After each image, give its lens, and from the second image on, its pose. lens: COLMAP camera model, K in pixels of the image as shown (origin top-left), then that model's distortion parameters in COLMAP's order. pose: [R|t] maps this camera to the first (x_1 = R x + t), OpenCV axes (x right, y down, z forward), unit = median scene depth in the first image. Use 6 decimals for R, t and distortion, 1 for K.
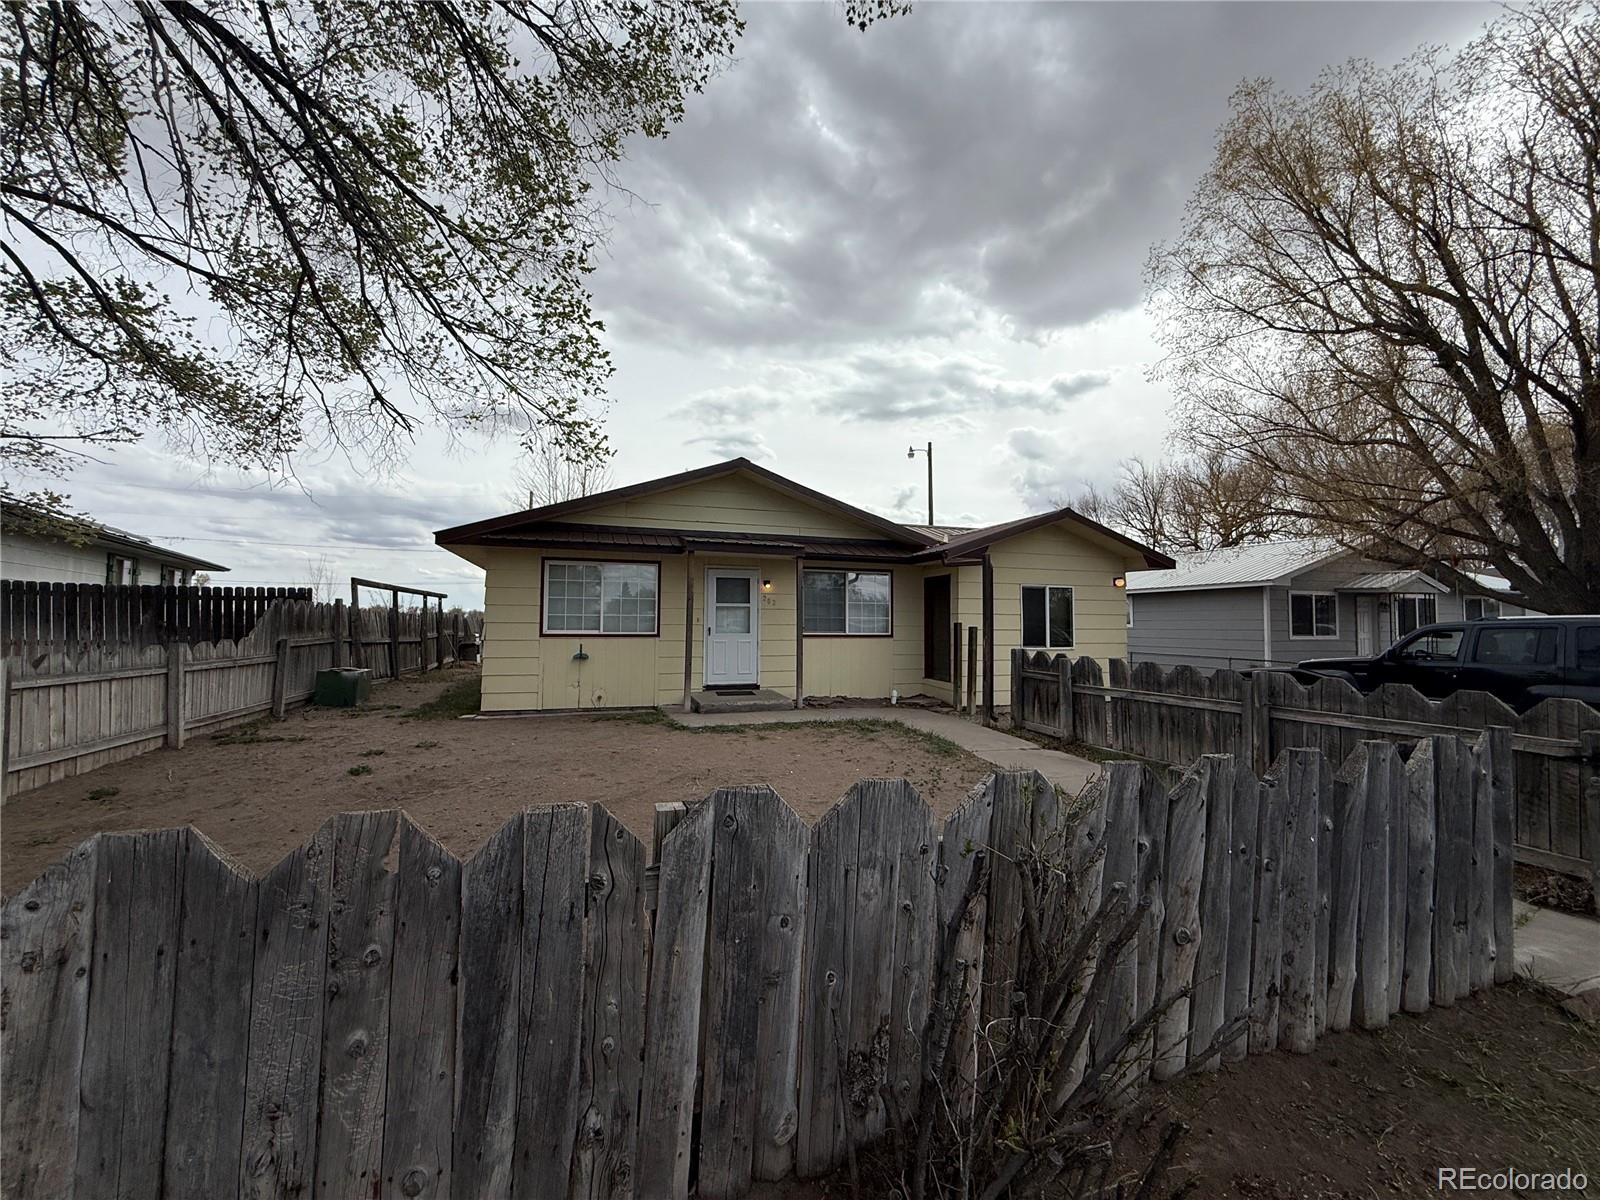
lens RADIAL K [[636.5, 0, 797.7], [0, 636.5, 603.6], [0, 0, 1]] dist [-0.001698, 0.000391]
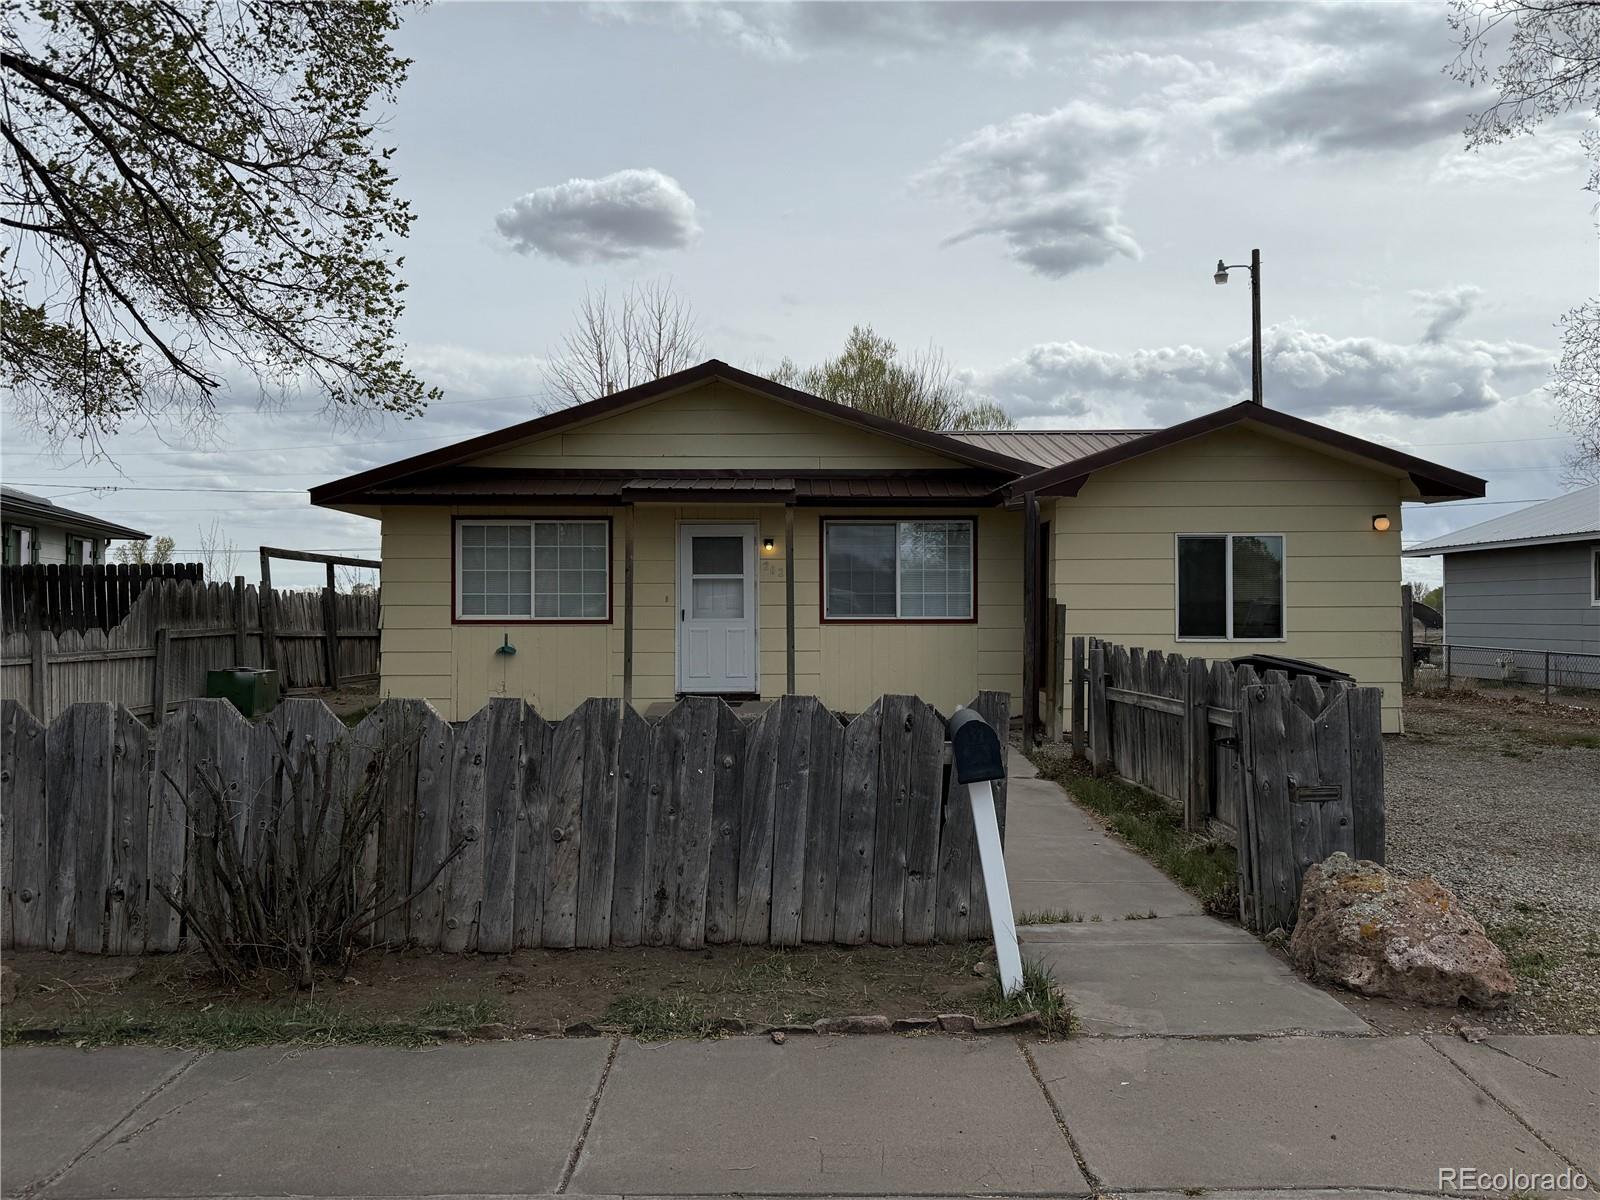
lens RADIAL K [[1293.5, 0, 799.3], [0, 1293.5, 613.1], [0, 0, 1]] dist [0.092296, -0.036187]
pose [[0.952990, -0.008454, -0.302884, 0.400978], [0.018982, 0.999313, 0.031832, -0.000828], [0.302406, -0.036085, 0.952496, -0.292255]]
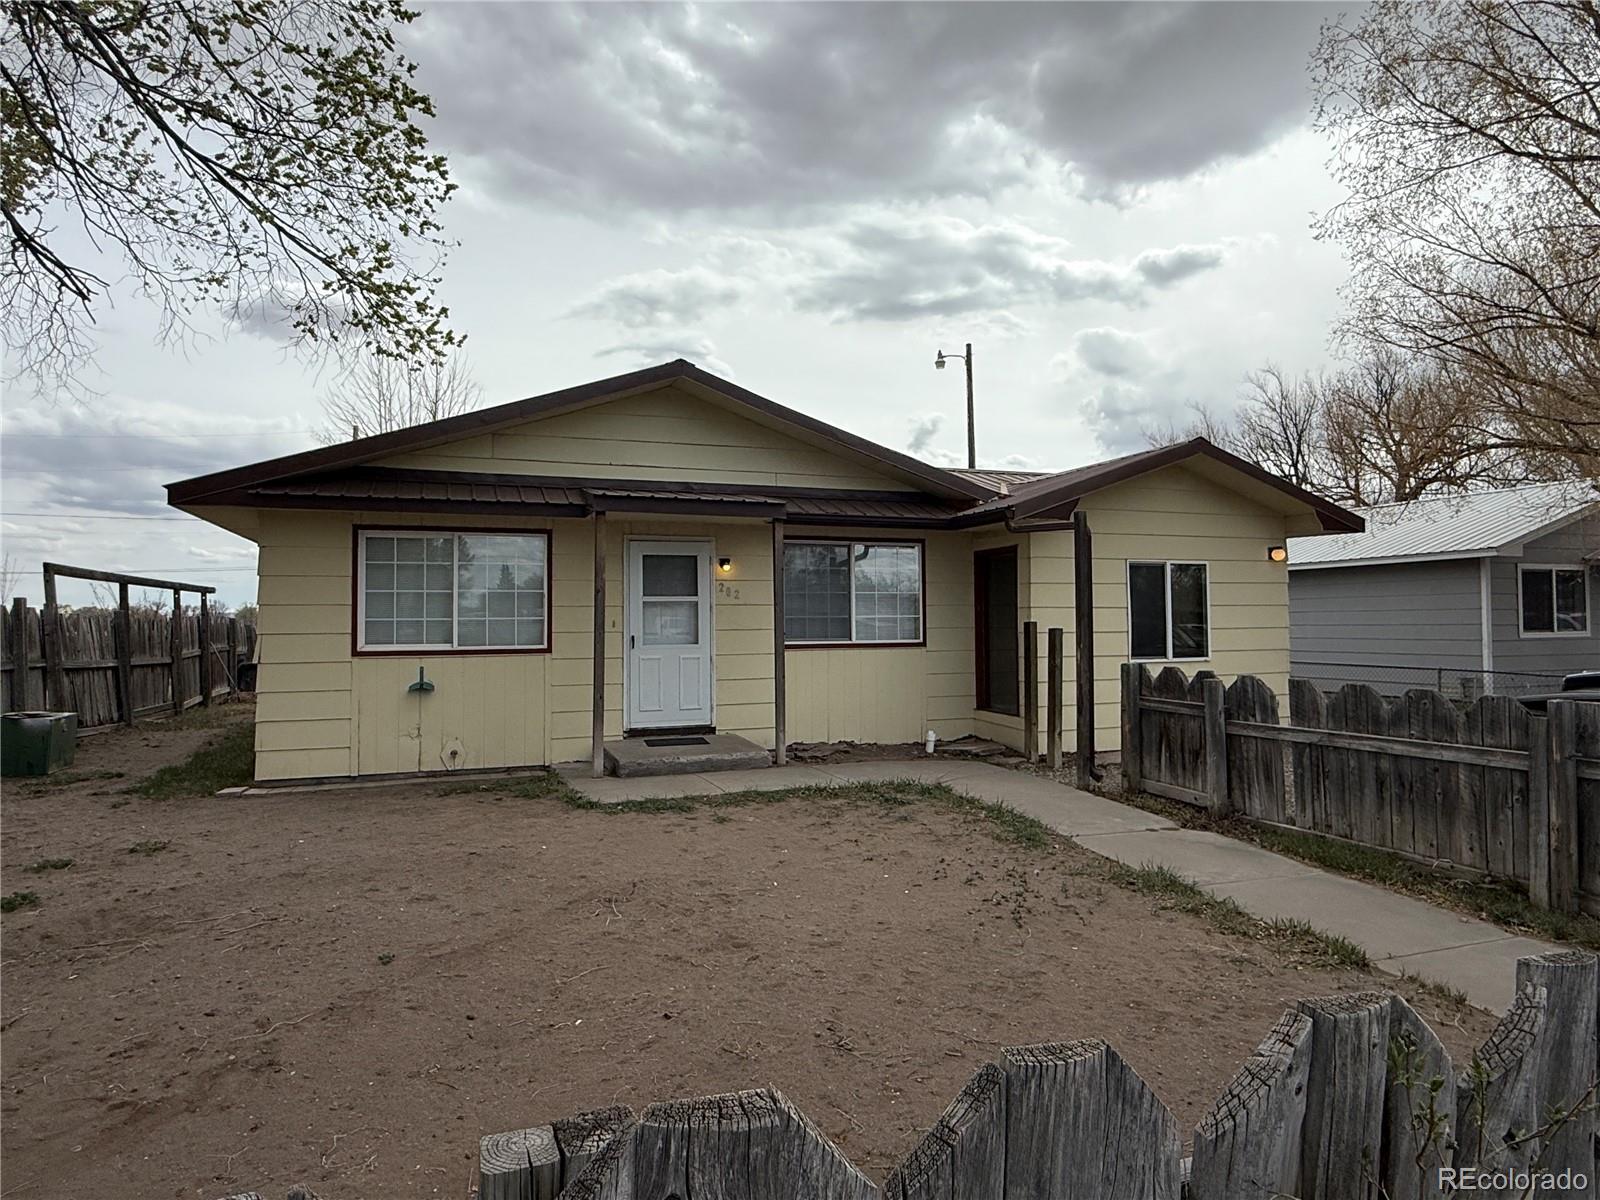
lens RADIAL K [[942.6, 0, 803.9], [0, 942.6, 599.9], [0, 0, 1]] dist [0.000011, 0.001843]
pose [[0.999241, -0.014822, 0.036018, -0.004878], [0.014536, 0.999861, 0.008203, -0.002467], [-0.036134, -0.007673, 0.999317, 0.077307]]
